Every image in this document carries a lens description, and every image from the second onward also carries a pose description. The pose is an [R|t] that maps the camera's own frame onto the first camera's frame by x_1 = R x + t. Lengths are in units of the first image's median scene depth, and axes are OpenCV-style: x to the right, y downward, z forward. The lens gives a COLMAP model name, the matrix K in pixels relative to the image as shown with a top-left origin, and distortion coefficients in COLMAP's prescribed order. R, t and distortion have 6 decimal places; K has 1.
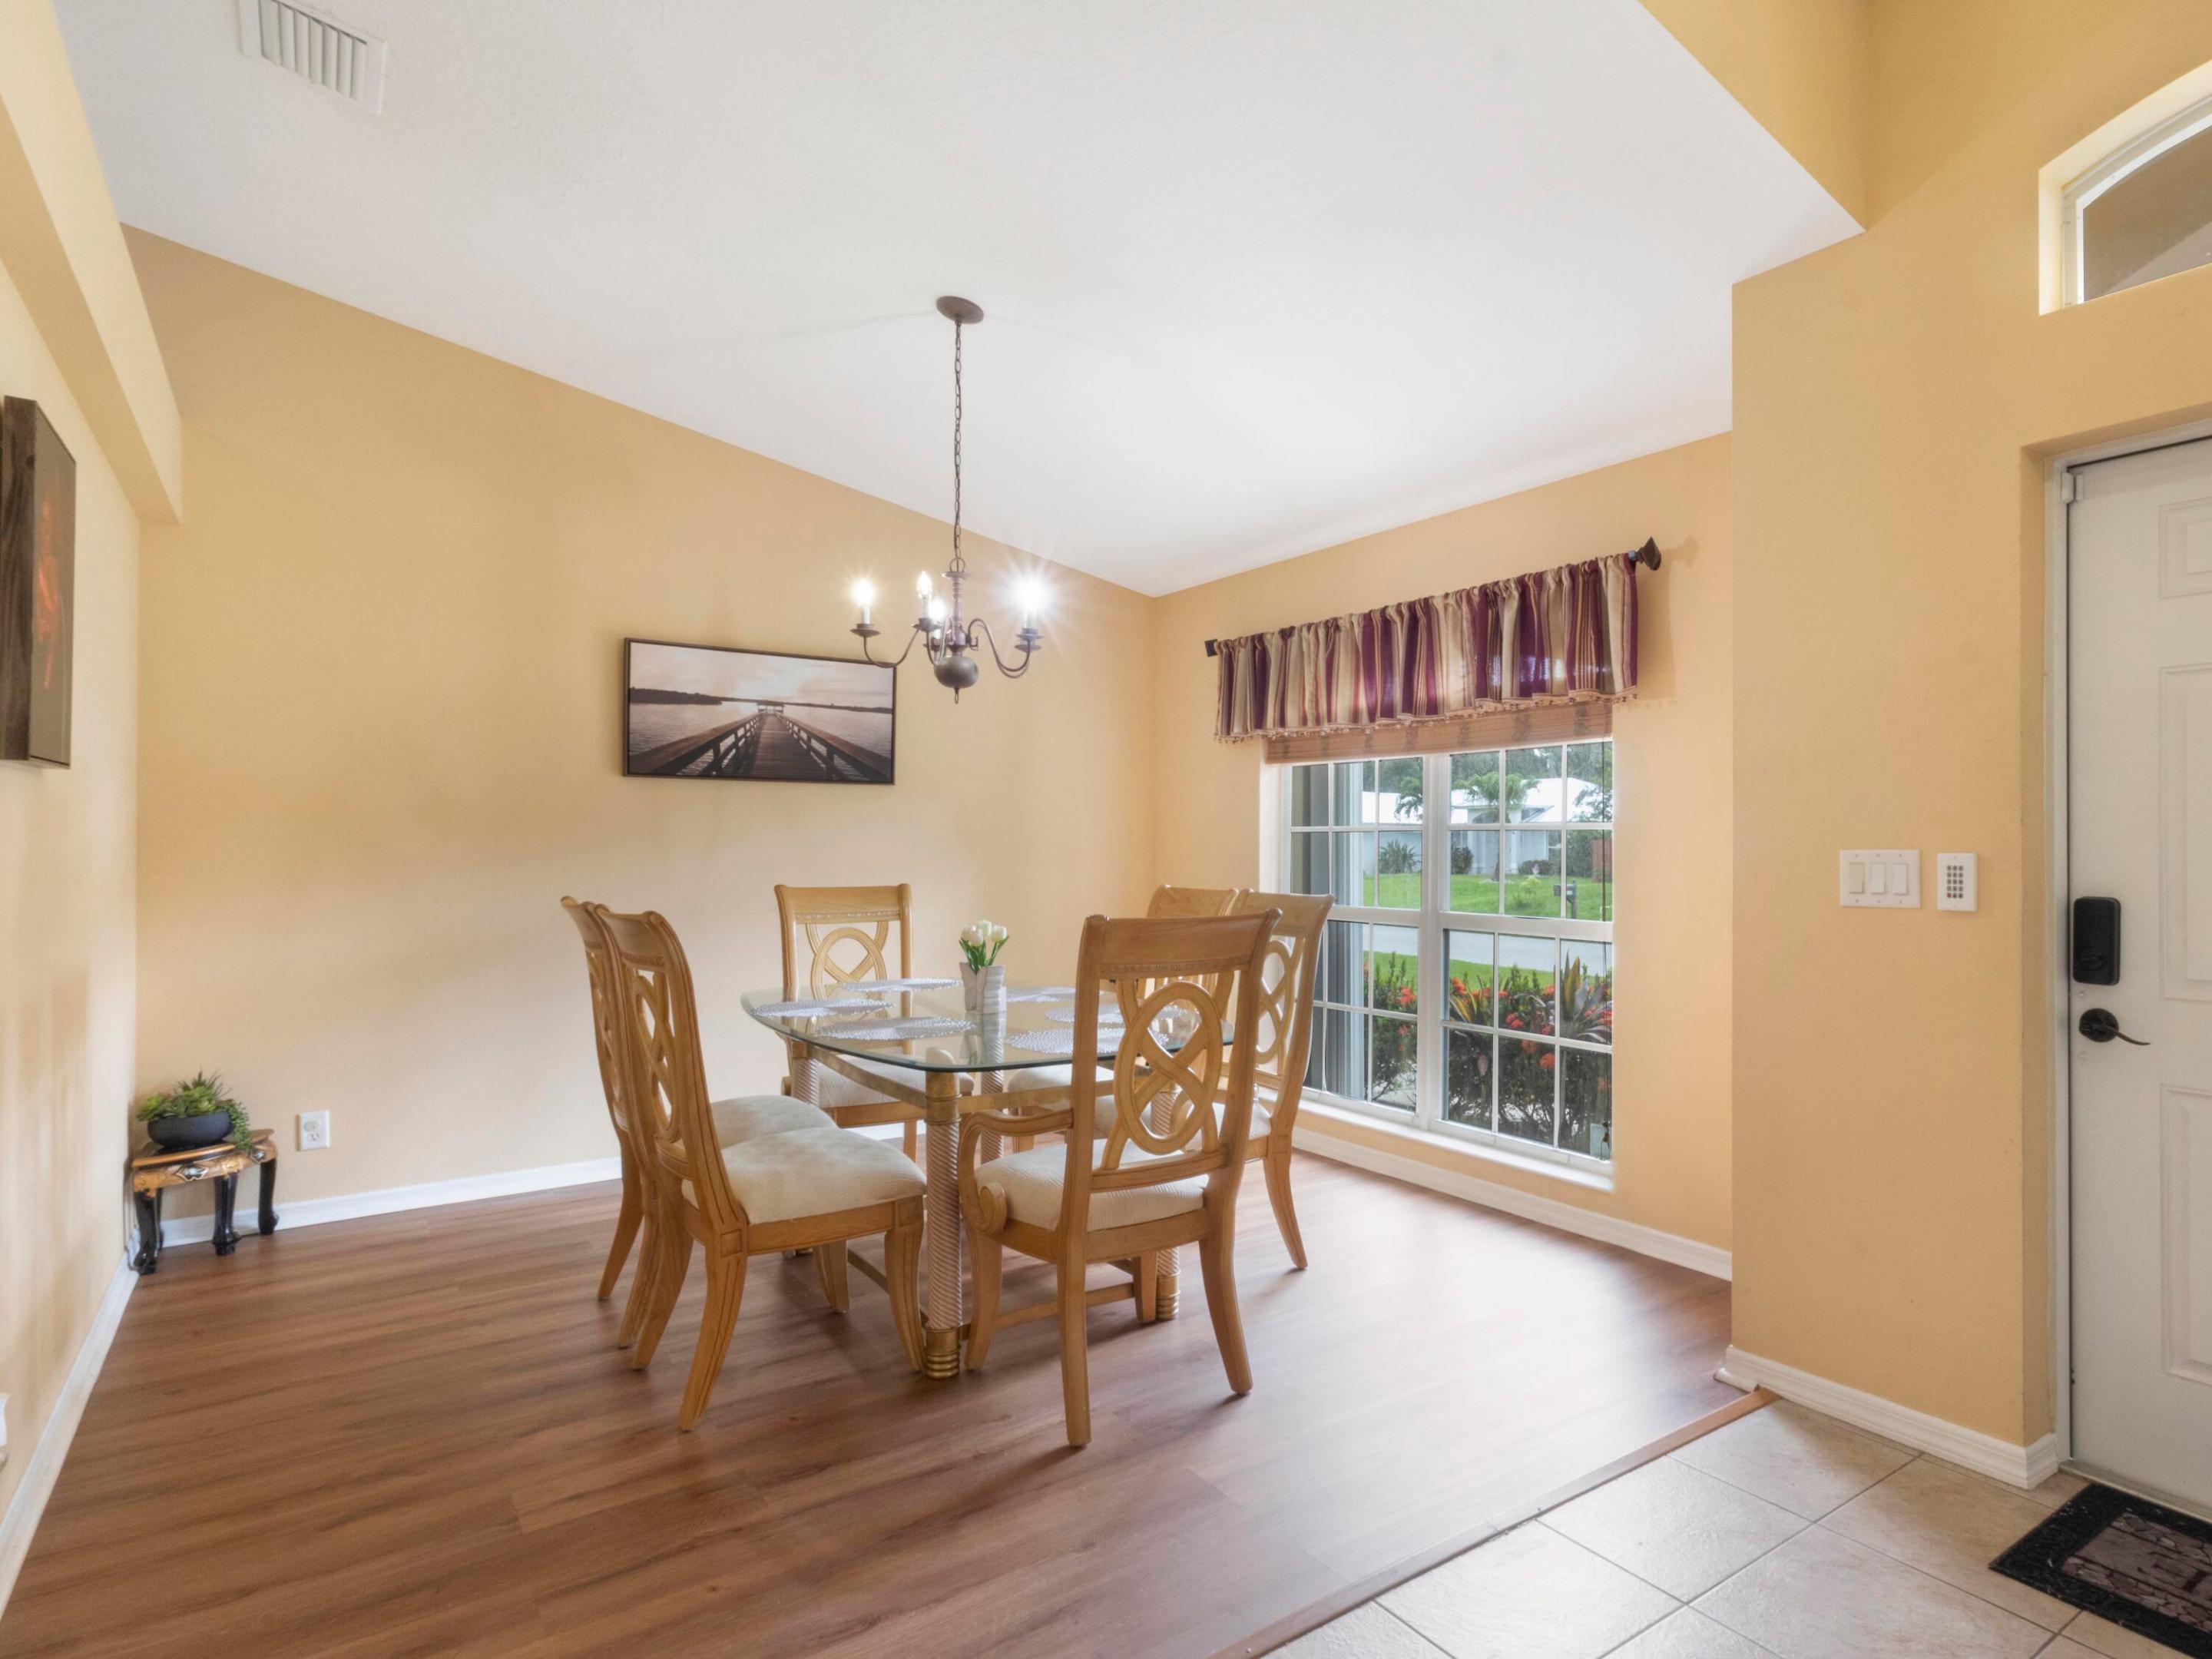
lens RADIAL K [[1192.7, 0, 1106.0], [0, 1192.7, 829.5], [0, 0, 1]] dist [-0.002602, -0.000923]
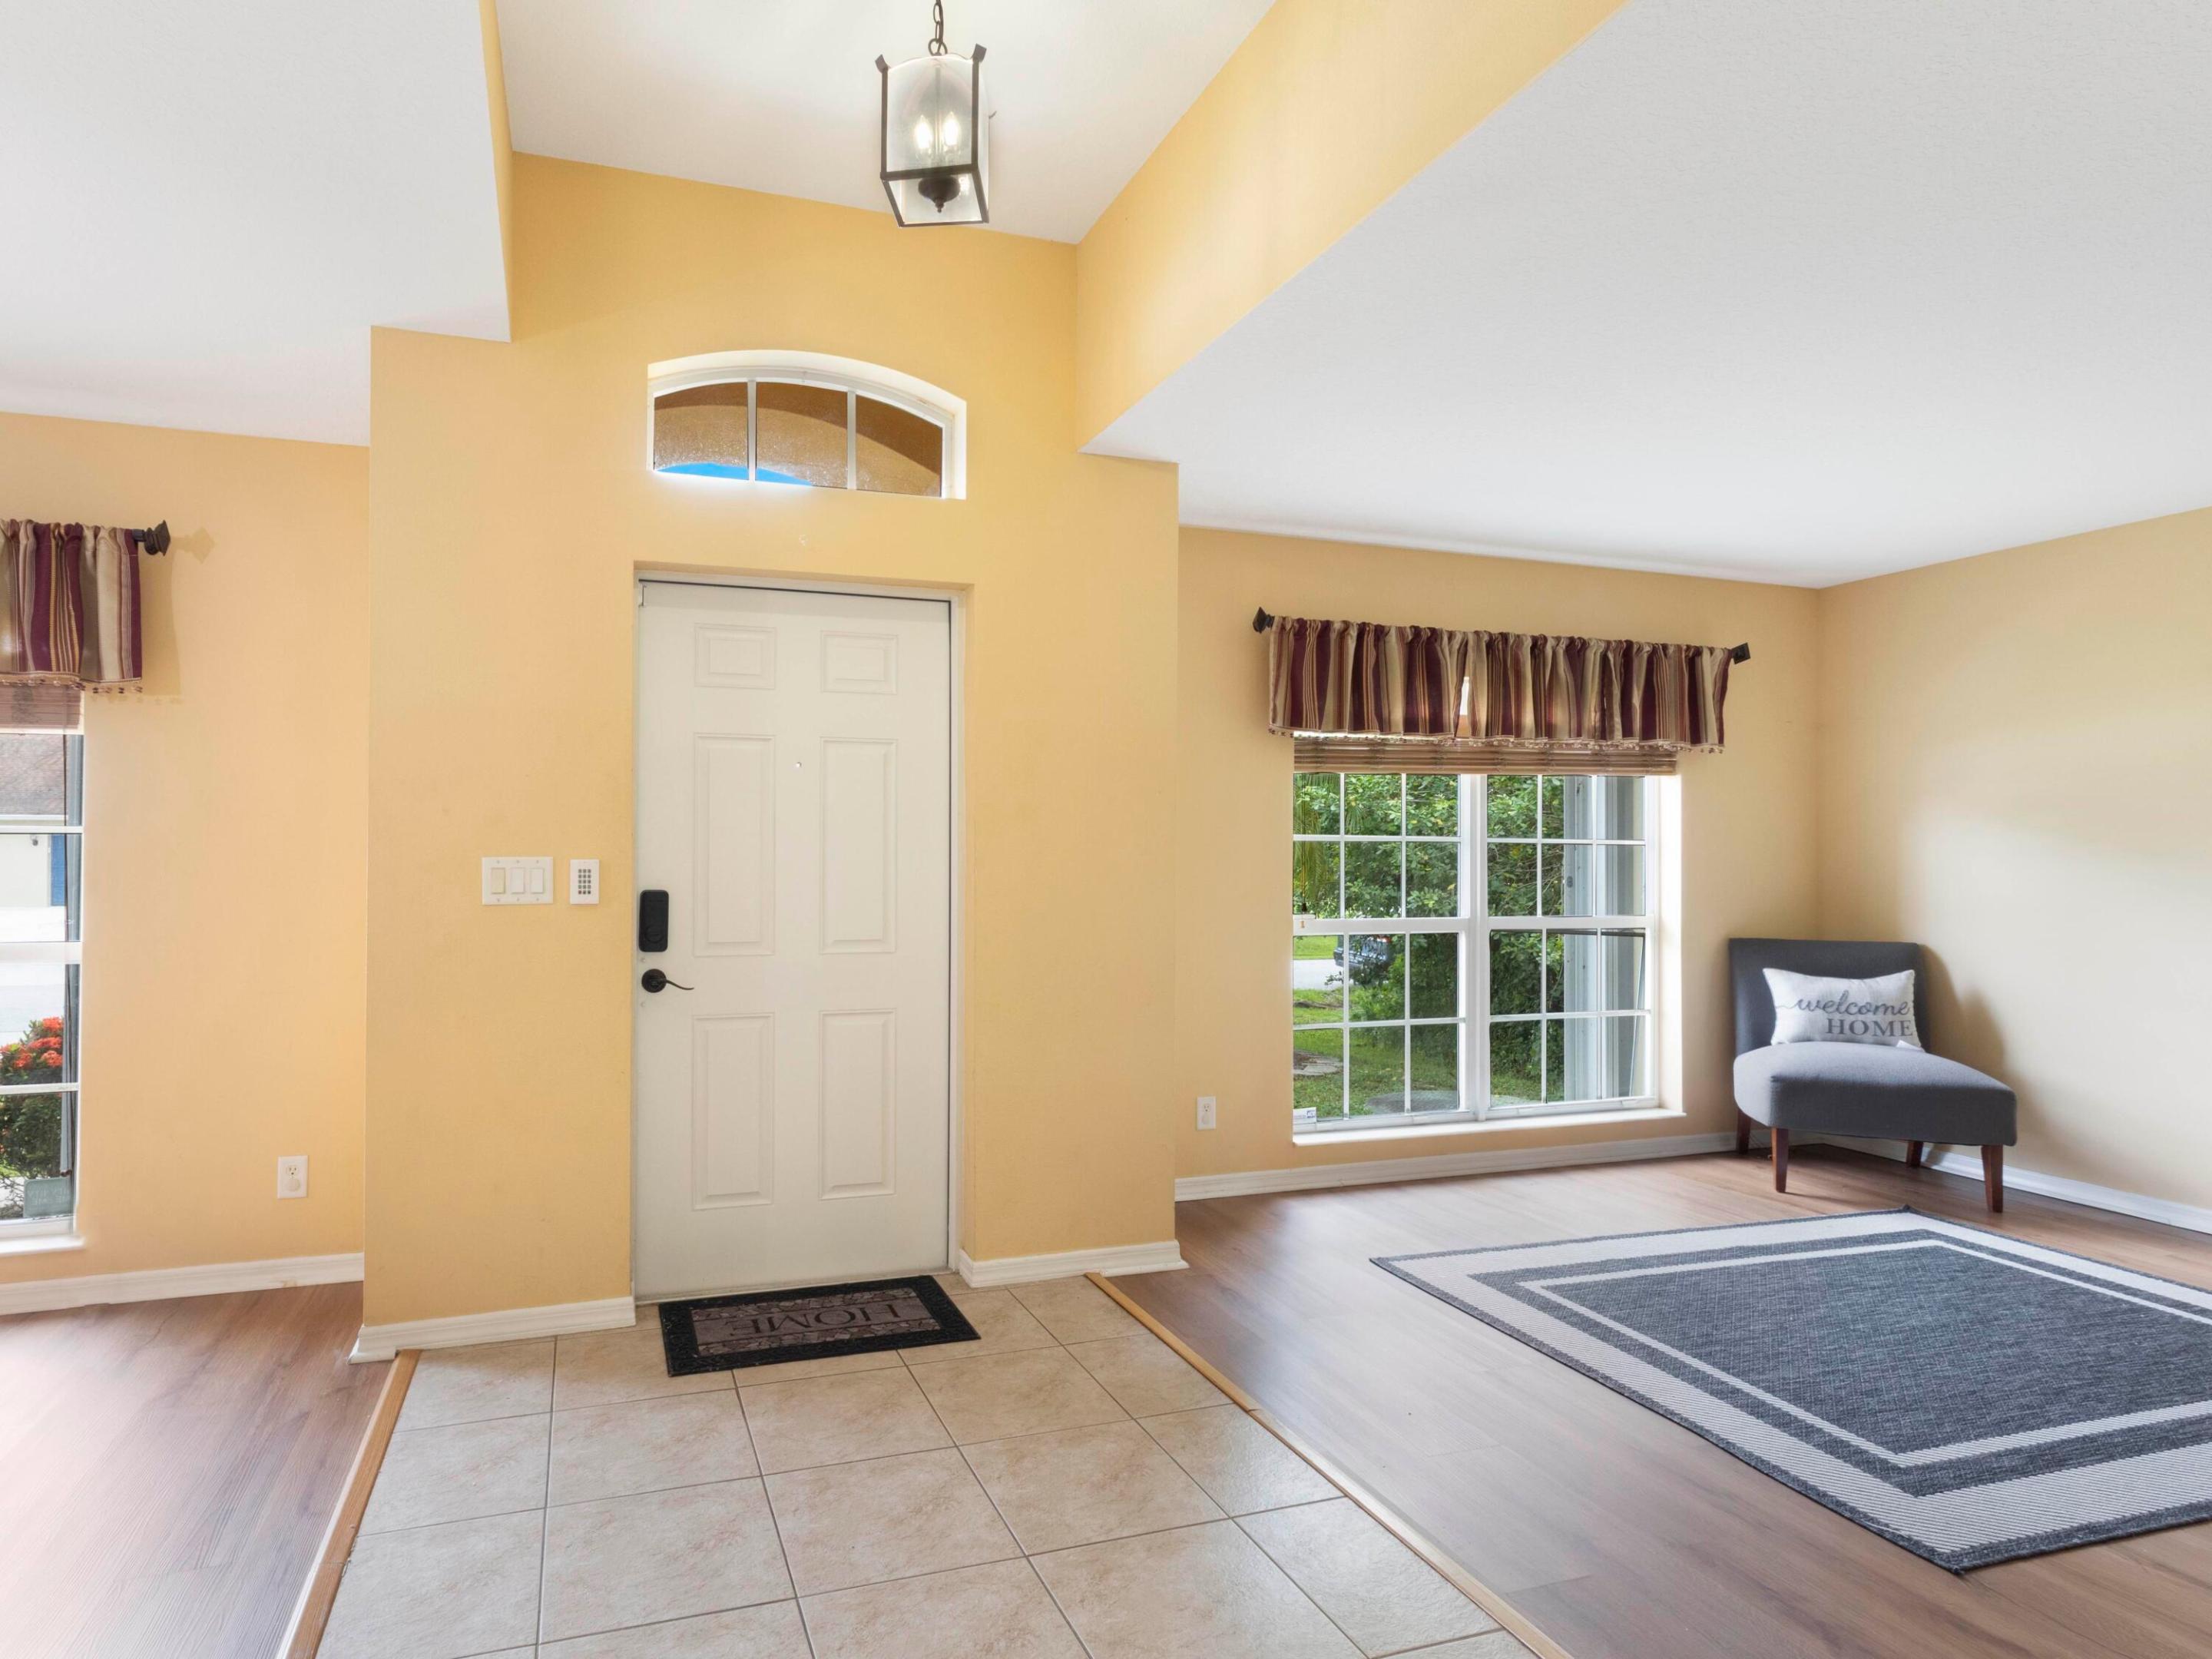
lens RADIAL K [[1062.5, 0, 1100.8], [0, 1062.5, 839.0], [0, 0, 1]] dist [-0.001708, -0.000377]
pose [[0.312060, 0.014406, 0.949953, -0.190661], [-0.013417, 0.999852, -0.010755, 0.002344], [-0.949968, -0.009389, 0.312207, 0.099023]]
